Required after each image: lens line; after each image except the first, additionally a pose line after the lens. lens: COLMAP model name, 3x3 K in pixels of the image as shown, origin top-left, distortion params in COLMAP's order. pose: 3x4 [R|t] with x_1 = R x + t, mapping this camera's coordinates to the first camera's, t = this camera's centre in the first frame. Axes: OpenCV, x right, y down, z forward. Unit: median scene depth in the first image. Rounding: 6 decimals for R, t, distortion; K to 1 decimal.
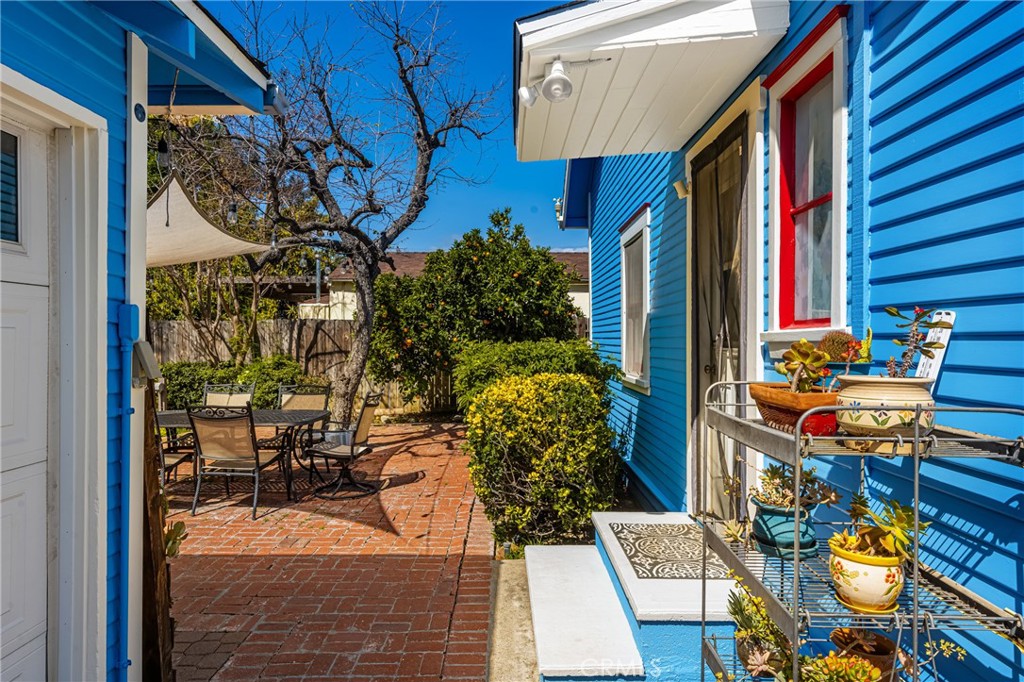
lens RADIAL K [[614.1, 0, 509.3], [0, 614.1, 331.6], [0, 0, 1]] dist [-0.001801, -0.000499]
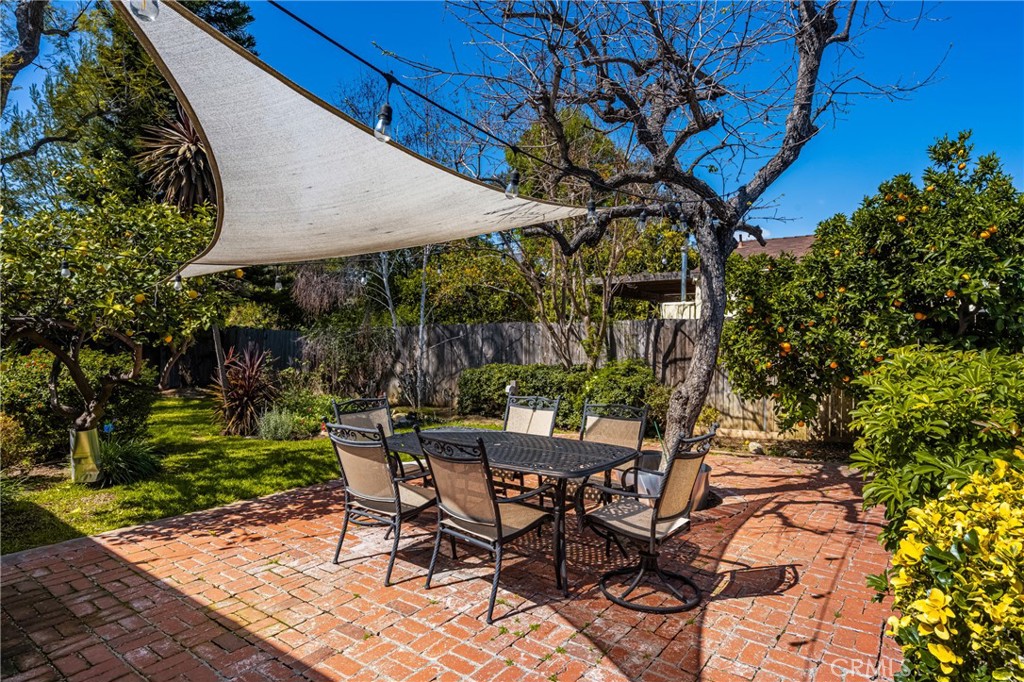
lens RADIAL K [[587.2, 0, 508.4], [0, 587.2, 346.0], [0, 0, 1]] dist [0.009721, -0.002509]
pose [[0.806136, 0.010116, -0.591644, -0.020345], [0.000541, 0.999841, 0.017832, 0.003957], [0.591731, -0.014695, 0.806002, 0.260441]]
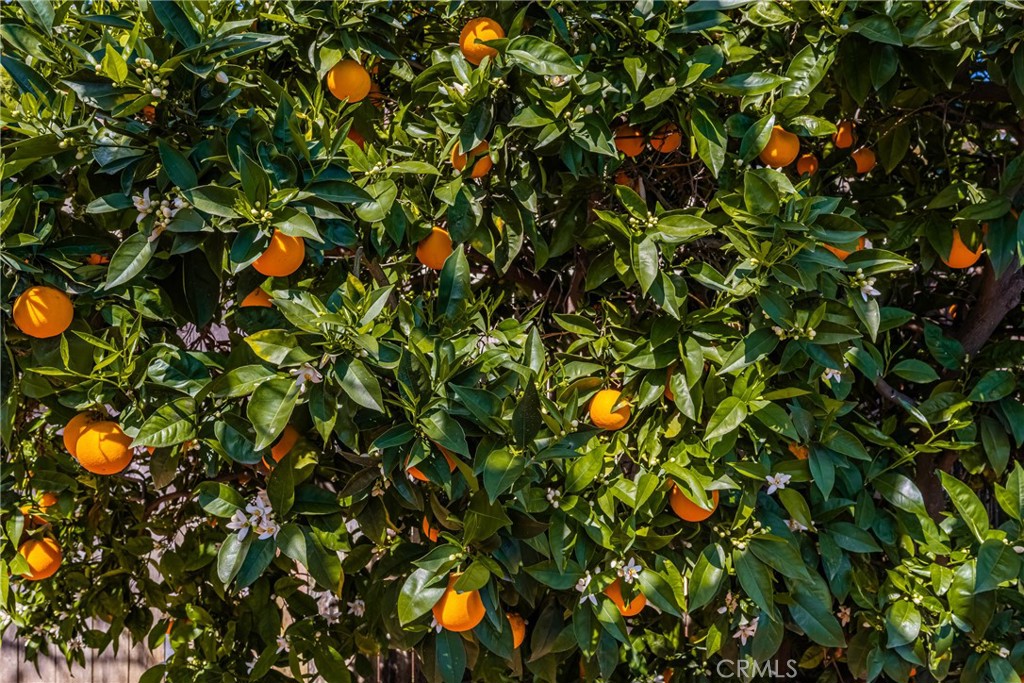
lens RADIAL K [[977.1, 0, 512.0], [0, 977.1, 341.5], [0, 0, 1]] dist [0.000525, 0.000148]
pose [[0.999886, -0.006740, 0.013502, -0.106230], [0.006637, 0.999949, 0.007655, 0.000892], [-0.013553, -0.007565, 0.999880, 0.843725]]
